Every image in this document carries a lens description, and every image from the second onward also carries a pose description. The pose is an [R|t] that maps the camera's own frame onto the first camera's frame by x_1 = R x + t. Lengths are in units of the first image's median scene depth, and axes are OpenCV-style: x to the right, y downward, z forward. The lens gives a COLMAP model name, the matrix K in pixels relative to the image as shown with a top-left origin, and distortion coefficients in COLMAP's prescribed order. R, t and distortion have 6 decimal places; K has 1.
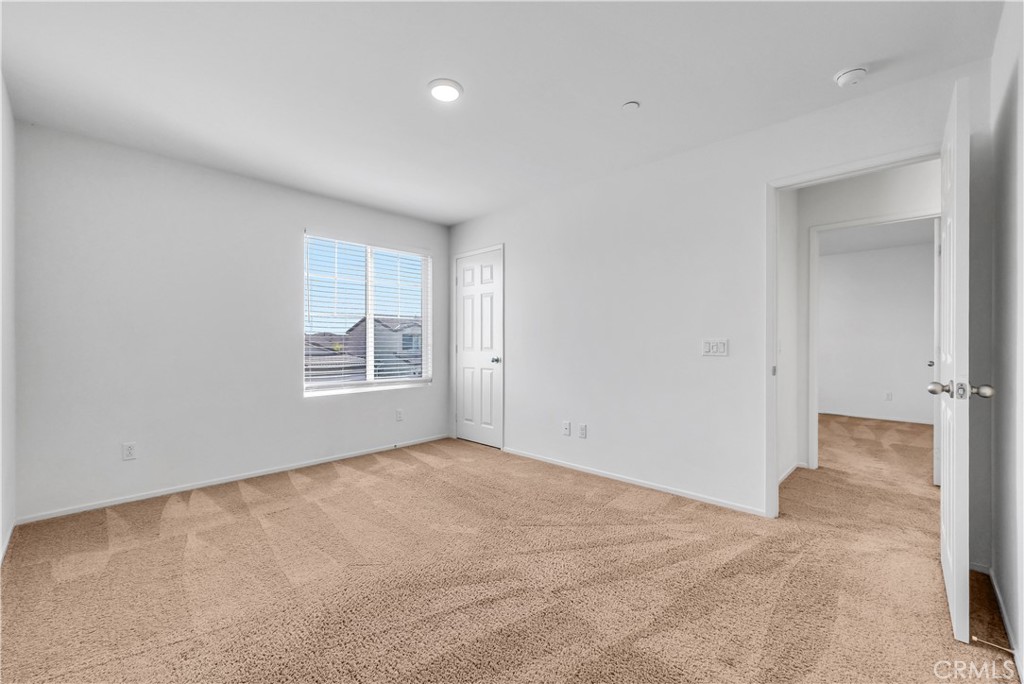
lens RADIAL K [[419.8, 0, 515.8], [0, 419.8, 341.9], [0, 0, 1]] dist [-0.001762, -0.000051]
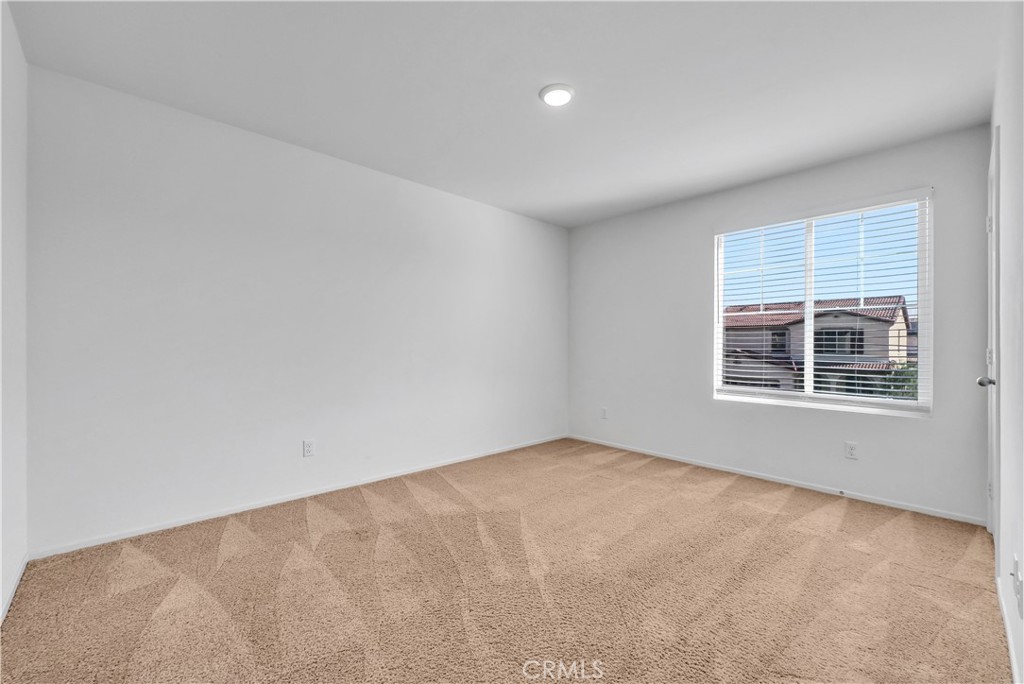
lens RADIAL K [[419.8, 0, 515.8], [0, 419.8, 342.4], [0, 0, 1]] dist [-0.001762, -0.000051]
pose [[-0.049417, -0.000755, -0.998778, 0.543805], [-0.000334, 1.000000, -0.000740, -0.001256], [0.998778, 0.000297, -0.049418, 0.610502]]
